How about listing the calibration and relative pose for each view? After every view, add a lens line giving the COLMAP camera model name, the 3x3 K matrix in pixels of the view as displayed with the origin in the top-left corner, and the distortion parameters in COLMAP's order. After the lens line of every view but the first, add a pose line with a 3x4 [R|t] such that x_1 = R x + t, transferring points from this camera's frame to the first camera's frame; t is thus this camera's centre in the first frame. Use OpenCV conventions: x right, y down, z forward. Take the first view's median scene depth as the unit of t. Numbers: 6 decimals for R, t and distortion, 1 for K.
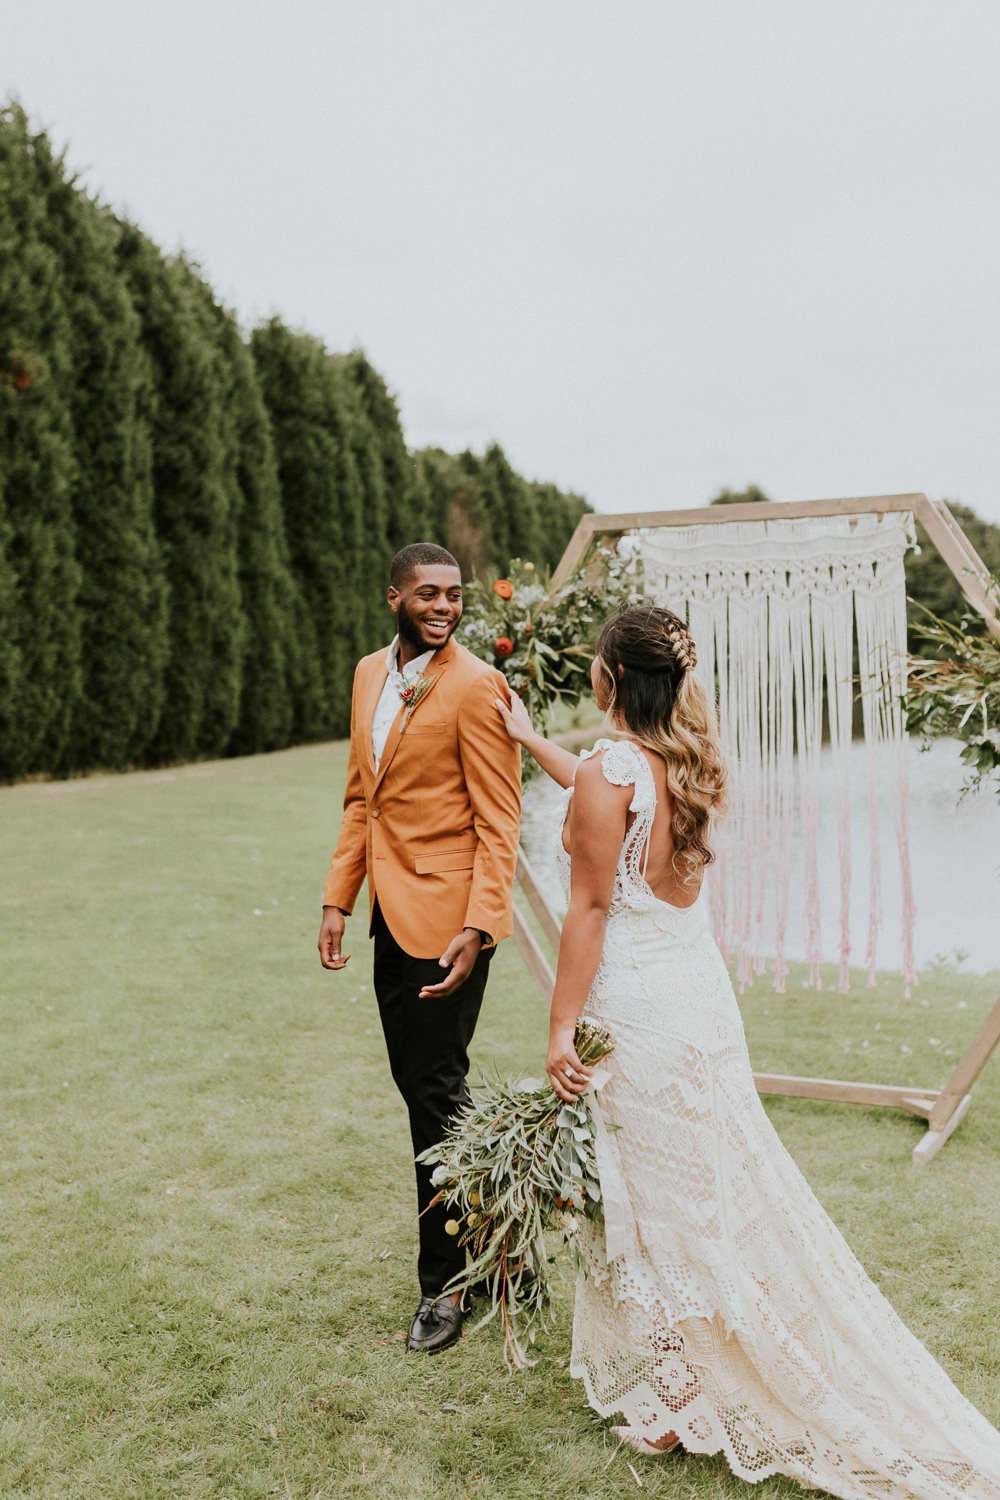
lens RADIAL K [[1510.8, 0, 497.4], [0, 1510.8, 751.3], [0, 0, 1]] dist [-0.056285, 0.000000]
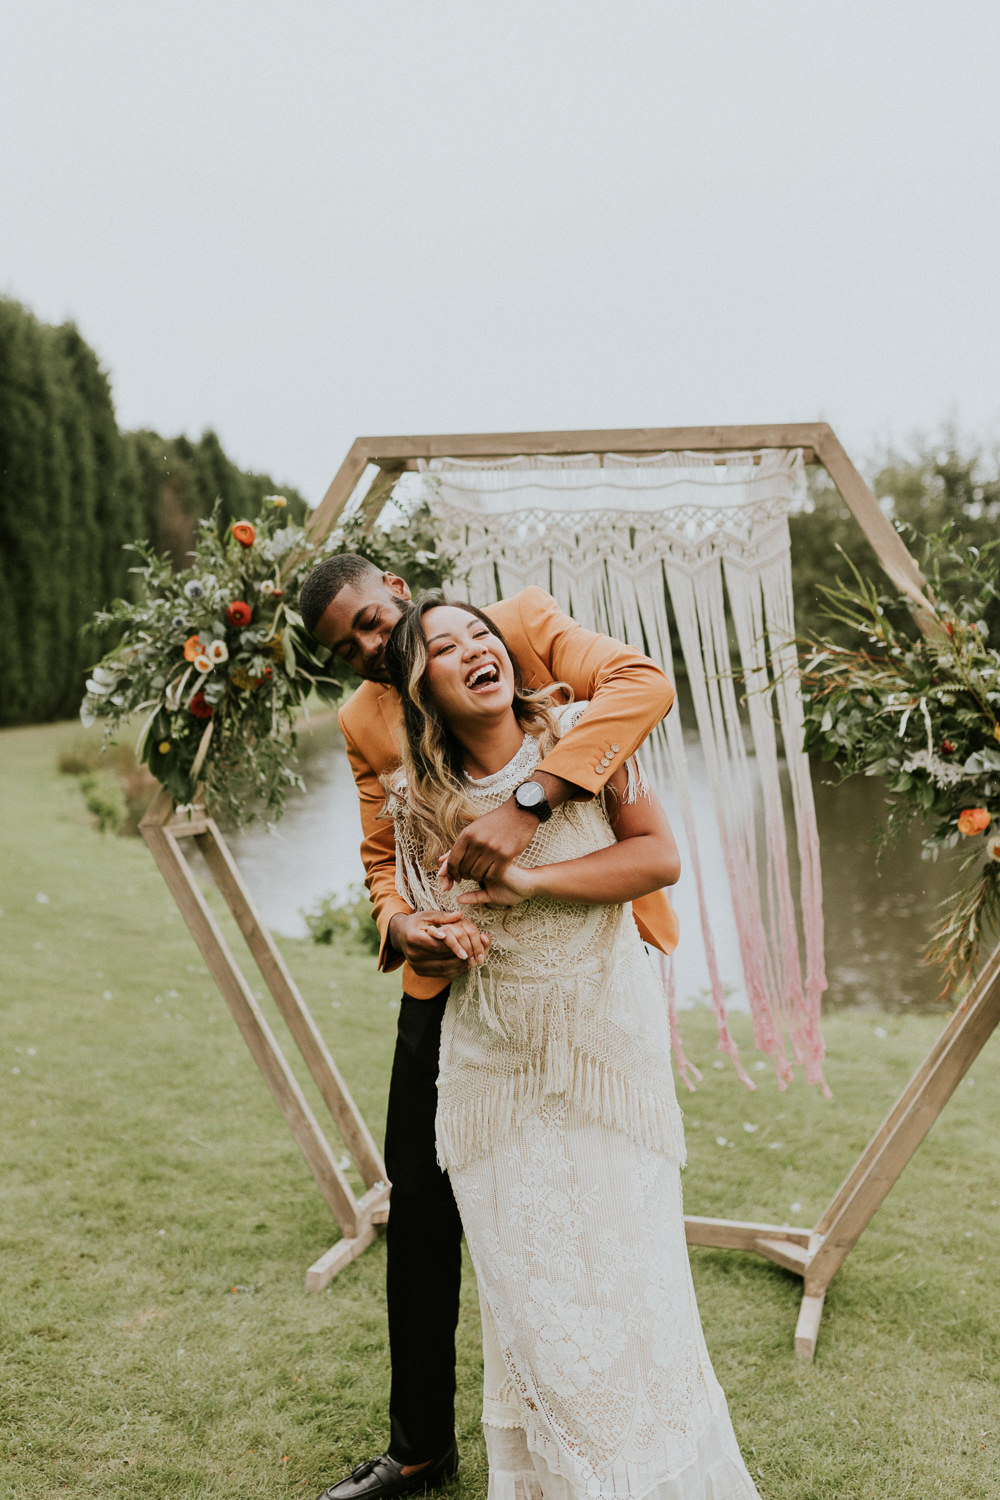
lens RADIAL K [[1471.3, 0, 447.8], [0, 1471.3, 700.4], [0, 0, 1]] dist [0.012663, 0.000000]
pose [[0.985939, 0.031714, 0.164071, -0.011102], [-0.026957, 0.999151, -0.031144, -0.010202], [-0.164919, 0.026283, 0.985957, 0.302743]]
